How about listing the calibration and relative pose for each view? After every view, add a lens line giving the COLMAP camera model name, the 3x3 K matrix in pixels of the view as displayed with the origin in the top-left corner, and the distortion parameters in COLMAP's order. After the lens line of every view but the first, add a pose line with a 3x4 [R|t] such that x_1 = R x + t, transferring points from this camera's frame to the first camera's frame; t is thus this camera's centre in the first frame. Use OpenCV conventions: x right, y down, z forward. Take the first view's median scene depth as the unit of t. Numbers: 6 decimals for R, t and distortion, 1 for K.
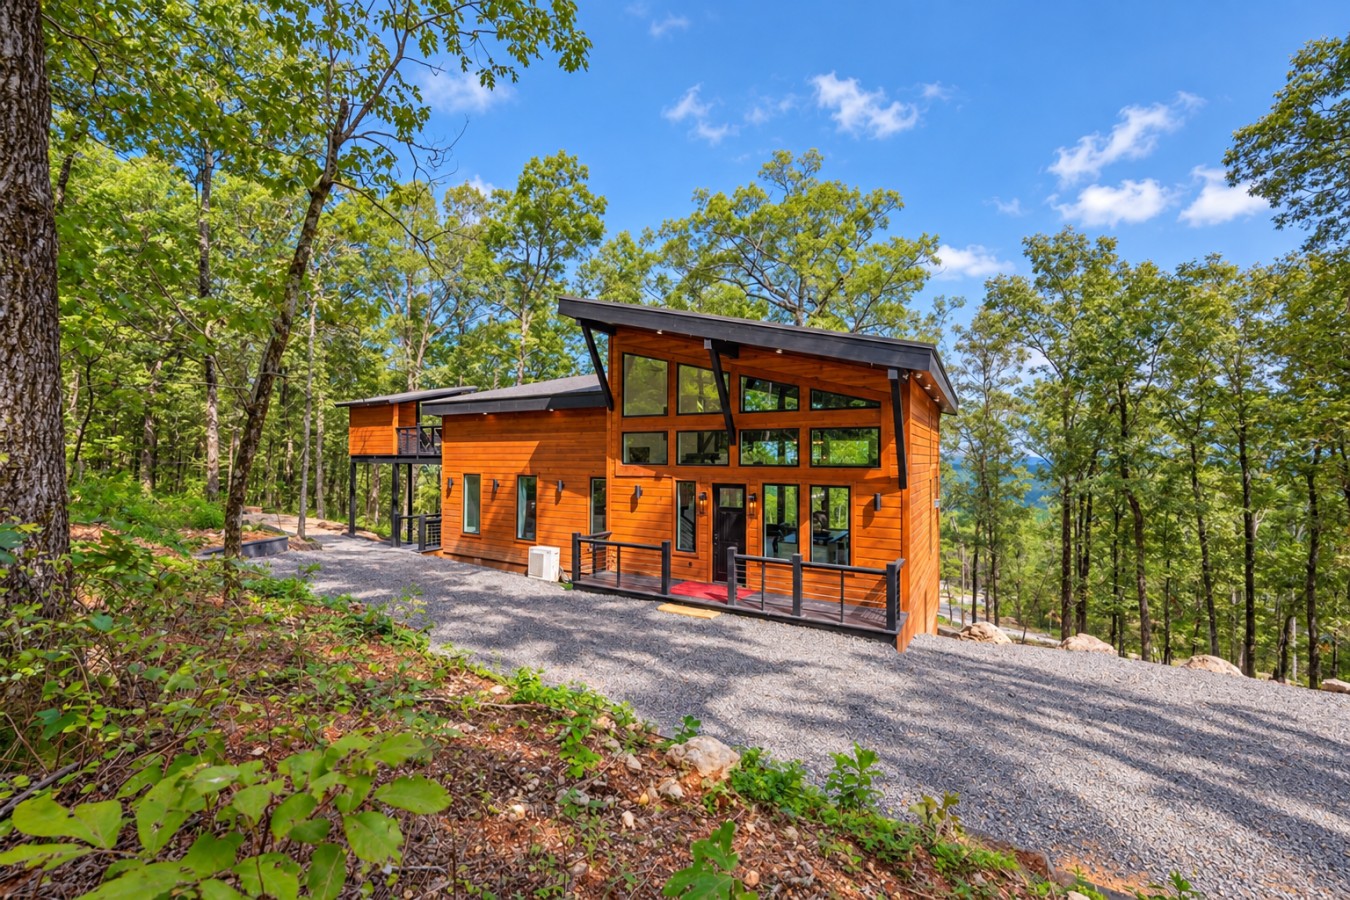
lens RADIAL K [[534.0, 0, 672.4], [0, 534.0, 445.0], [0, 0, 1]] dist [-0.000123, -0.000310]
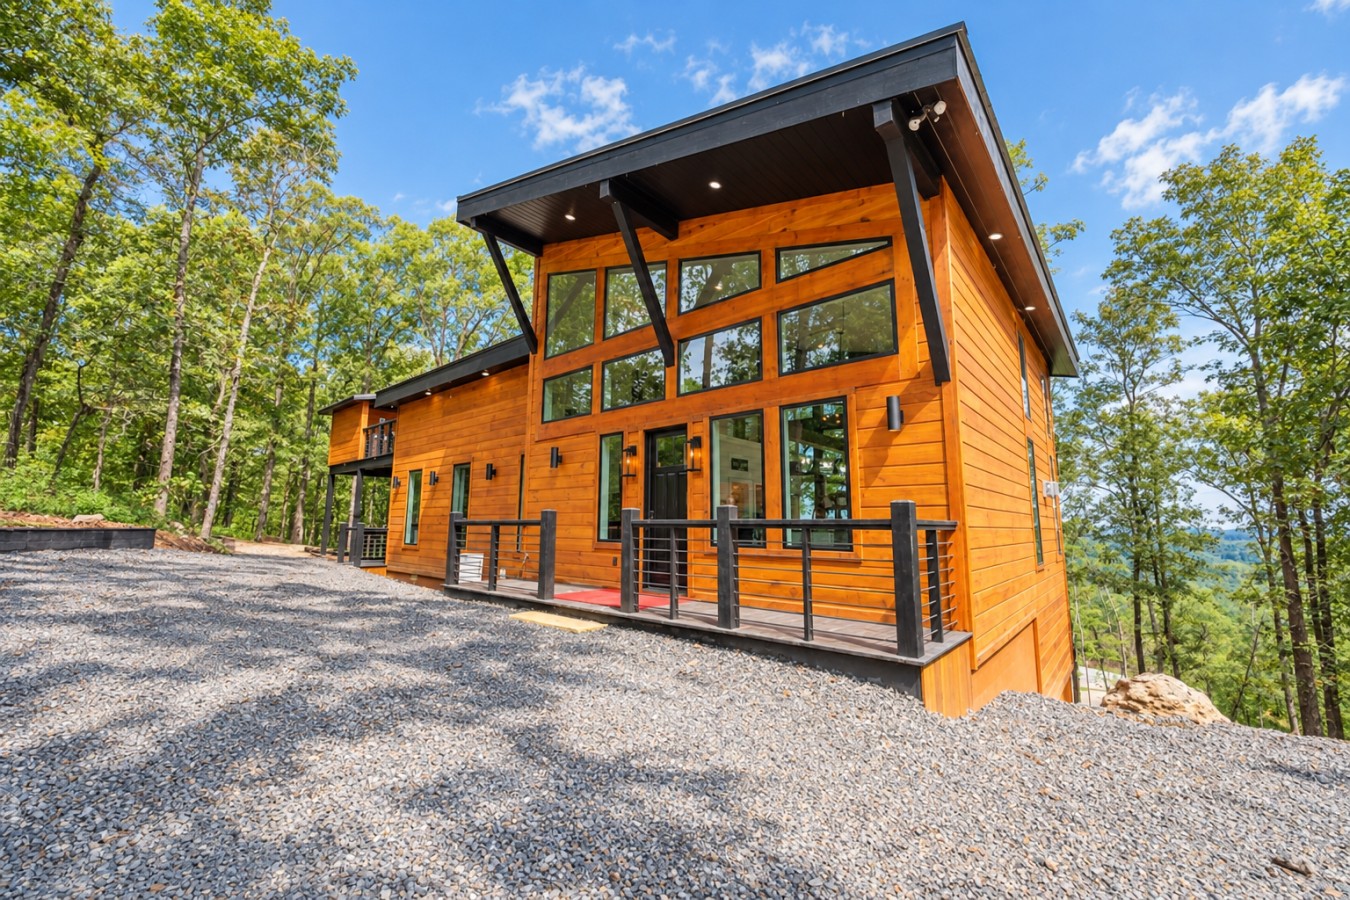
lens RADIAL K [[534.0, 0, 664.8], [0, 534.0, 442.4], [0, 0, 1]] dist [-0.000123, -0.000310]
pose [[0.981162, -0.028212, -0.191114, 0.200417], [0.003805, 0.991910, -0.126889, 0.151926], [0.193147, 0.123771, 0.973332, 0.343858]]
